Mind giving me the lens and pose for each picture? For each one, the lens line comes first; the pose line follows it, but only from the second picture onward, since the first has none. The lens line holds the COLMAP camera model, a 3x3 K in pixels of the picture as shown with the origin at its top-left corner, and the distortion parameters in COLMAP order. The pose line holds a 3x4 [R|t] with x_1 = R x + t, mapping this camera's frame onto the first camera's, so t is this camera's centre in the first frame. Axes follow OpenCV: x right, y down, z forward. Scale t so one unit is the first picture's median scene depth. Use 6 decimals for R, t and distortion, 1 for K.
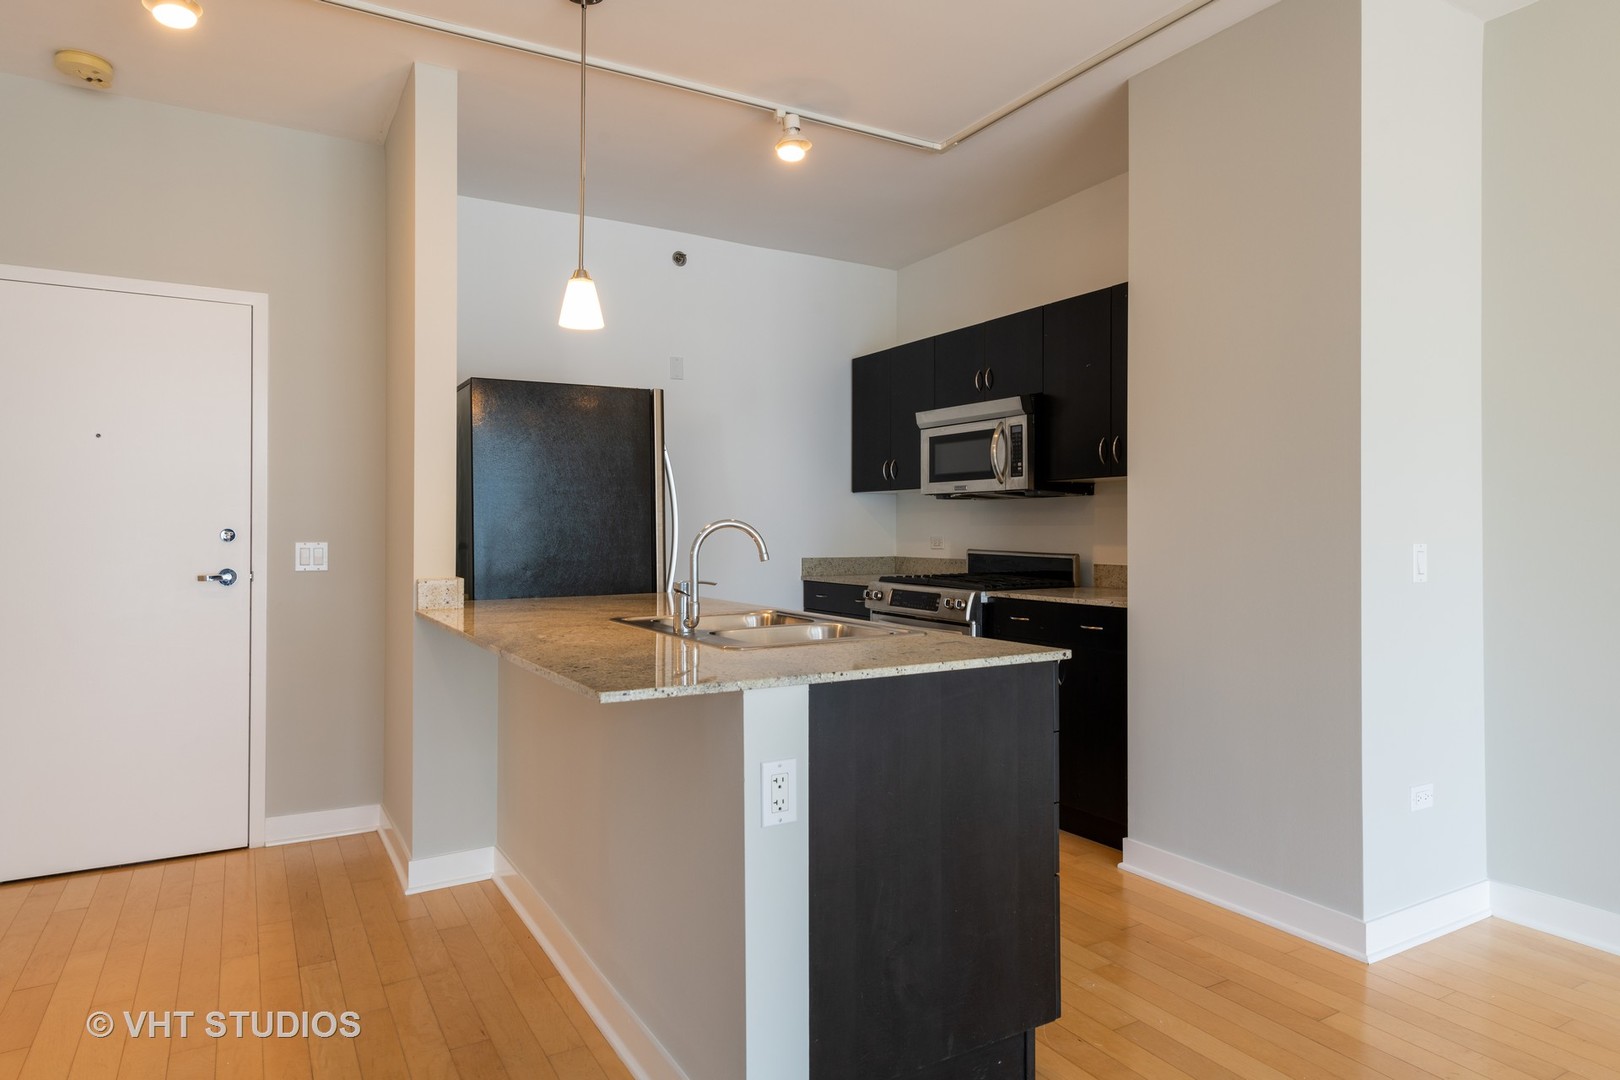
lens RADIAL K [[974.8, 0, 811.7], [0, 974.8, 535.4], [0, 0, 1]] dist [0.003735, 0.000104]
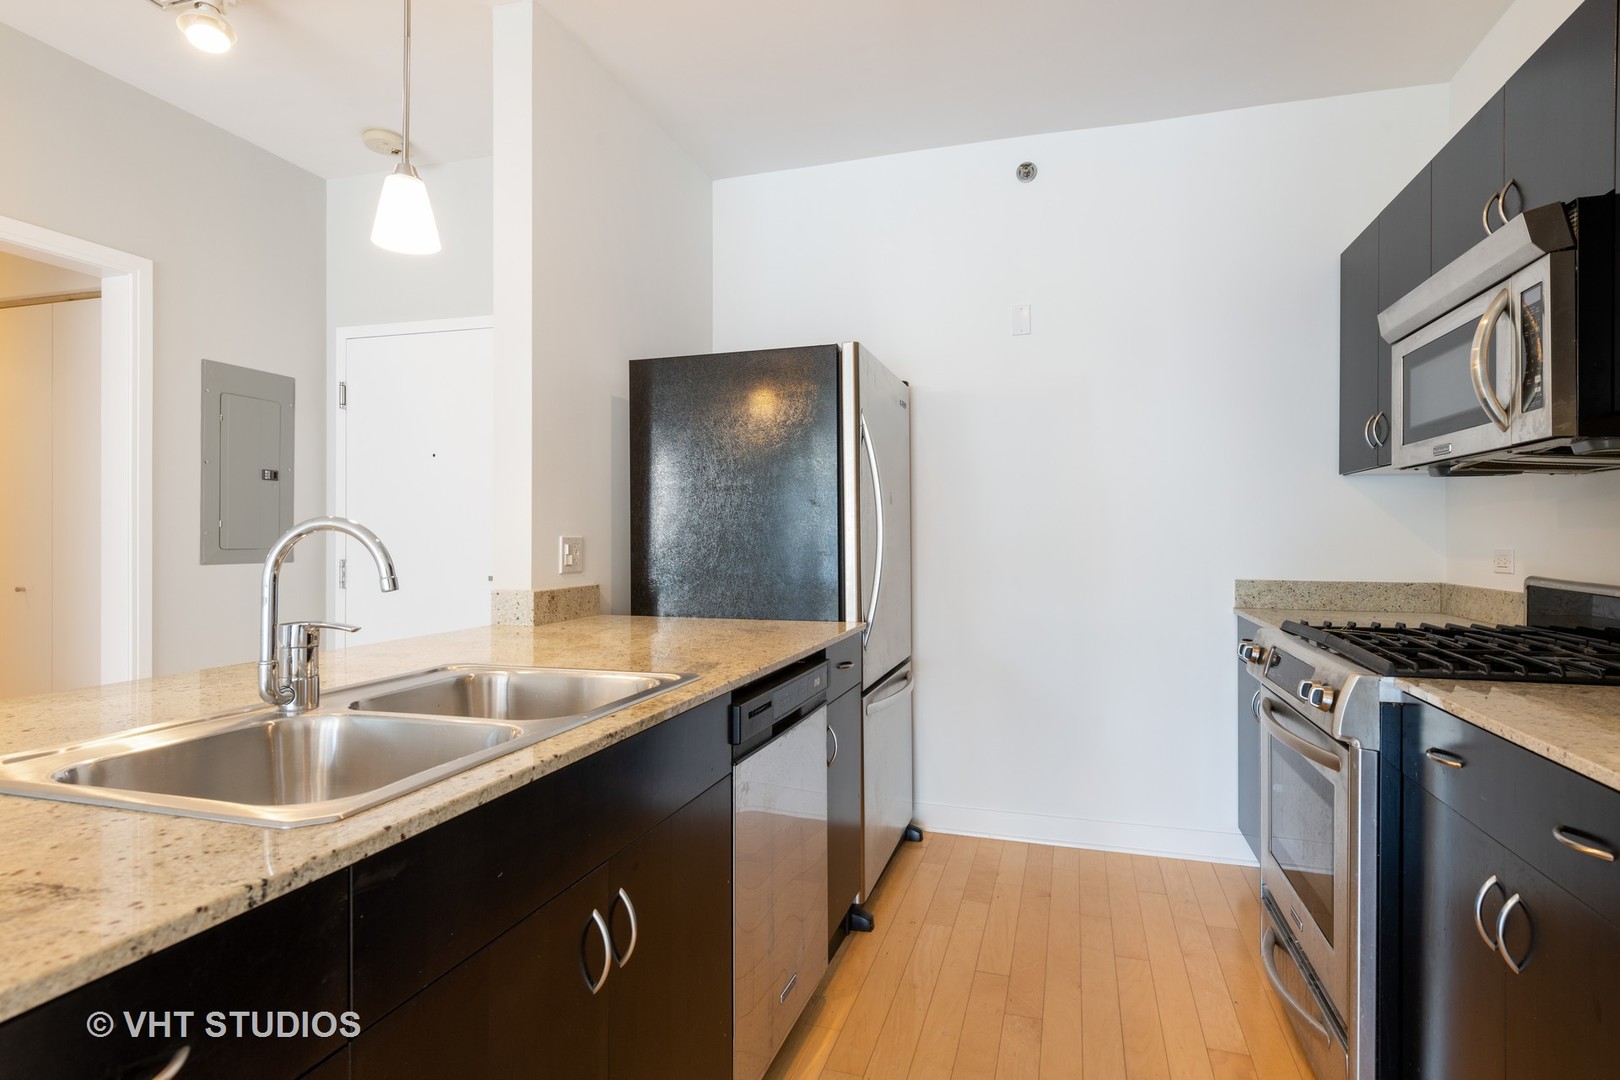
lens RADIAL K [[845.5, 0, 807.3], [0, 845.5, 537.6], [0, 0, 1]] dist [0.001890, 0.000287]
pose [[0.669390, 0.001982, -0.742909, 0.266703], [-0.005969, 0.999979, -0.002711, -0.002032], [0.742887, 0.006249, 0.669387, 0.509589]]
